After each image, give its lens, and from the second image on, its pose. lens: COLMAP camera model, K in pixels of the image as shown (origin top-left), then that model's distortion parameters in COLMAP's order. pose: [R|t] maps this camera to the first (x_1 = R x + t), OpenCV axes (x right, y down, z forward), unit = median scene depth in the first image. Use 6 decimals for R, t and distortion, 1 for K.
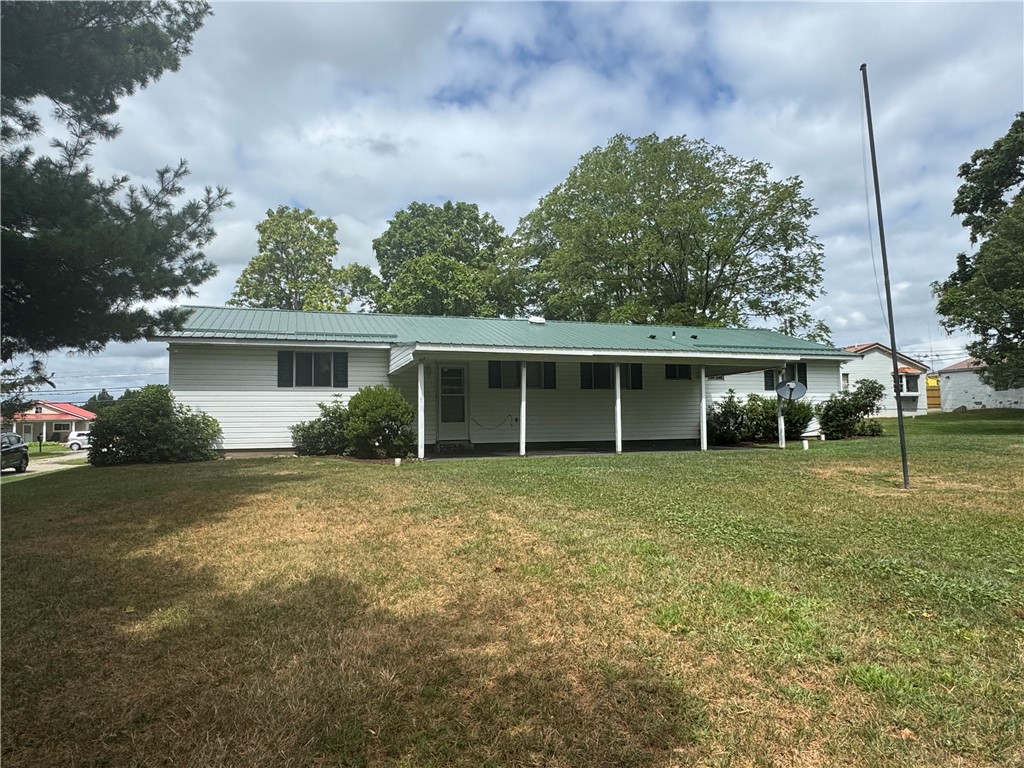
lens RADIAL K [[641.1, 0, 512.0], [0, 641.1, 378.0], [0, 0, 1]] dist [-0.001877, 0.001250]
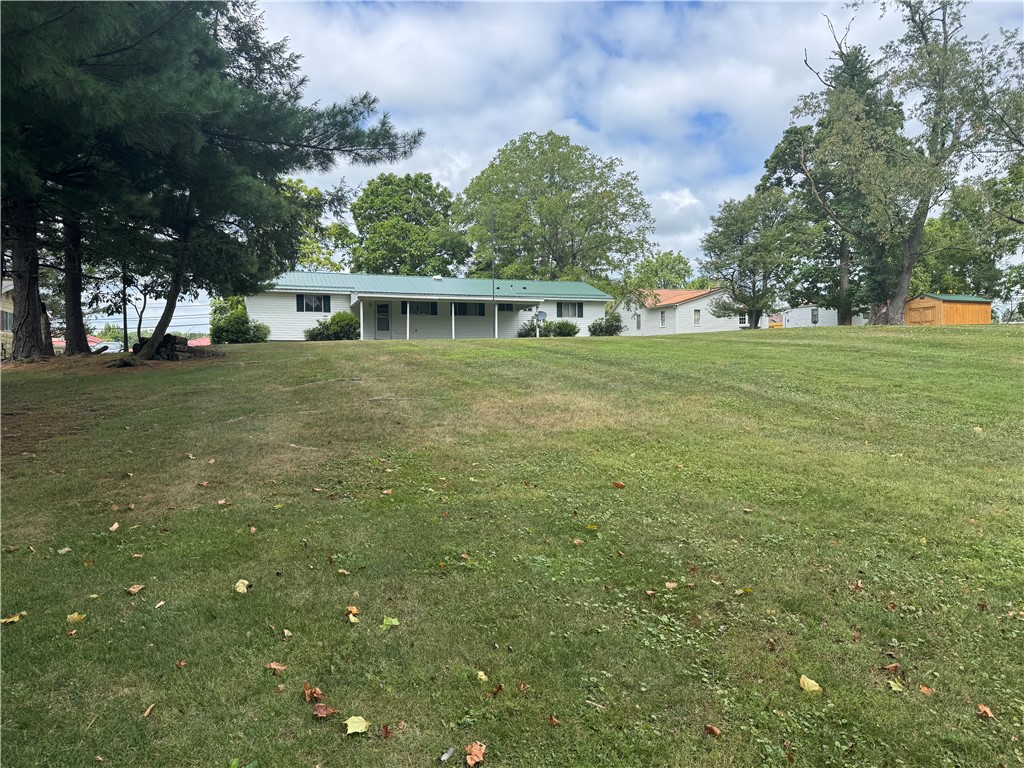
lens RADIAL K [[709.5, 0, 514.3], [0, 709.5, 388.0], [0, 0, 1]] dist [0.057932, -0.001393]
pose [[0.999954, 0.006243, -0.007282, 0.268887], [-0.005490, 0.995043, 0.099298, 0.019008], [0.007866, -0.099253, 0.995031, -0.990204]]
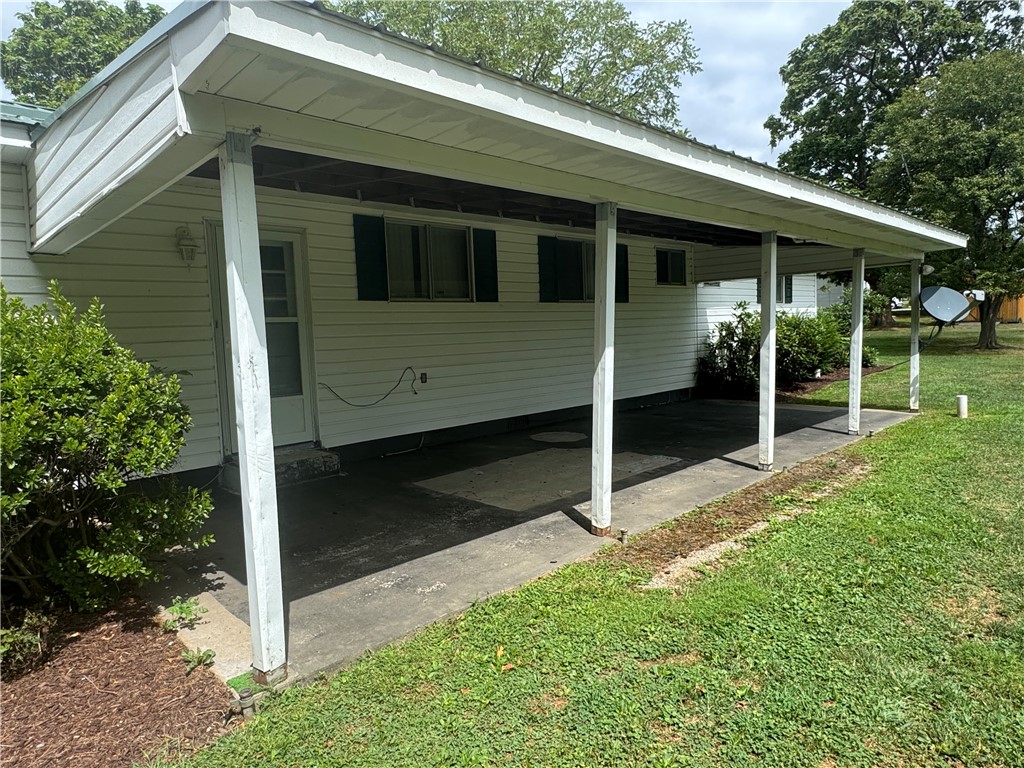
lens RADIAL K [[641.1, 0, 512.8], [0, 641.1, 382.8], [0, 0, 1]] dist [-0.001877, 0.001250]
pose [[0.907481, -0.052632, 0.416784, -0.094351], [-0.008096, 0.989745, 0.142615, 0.007499], [-0.420016, -0.132795, 0.897748, 0.502698]]
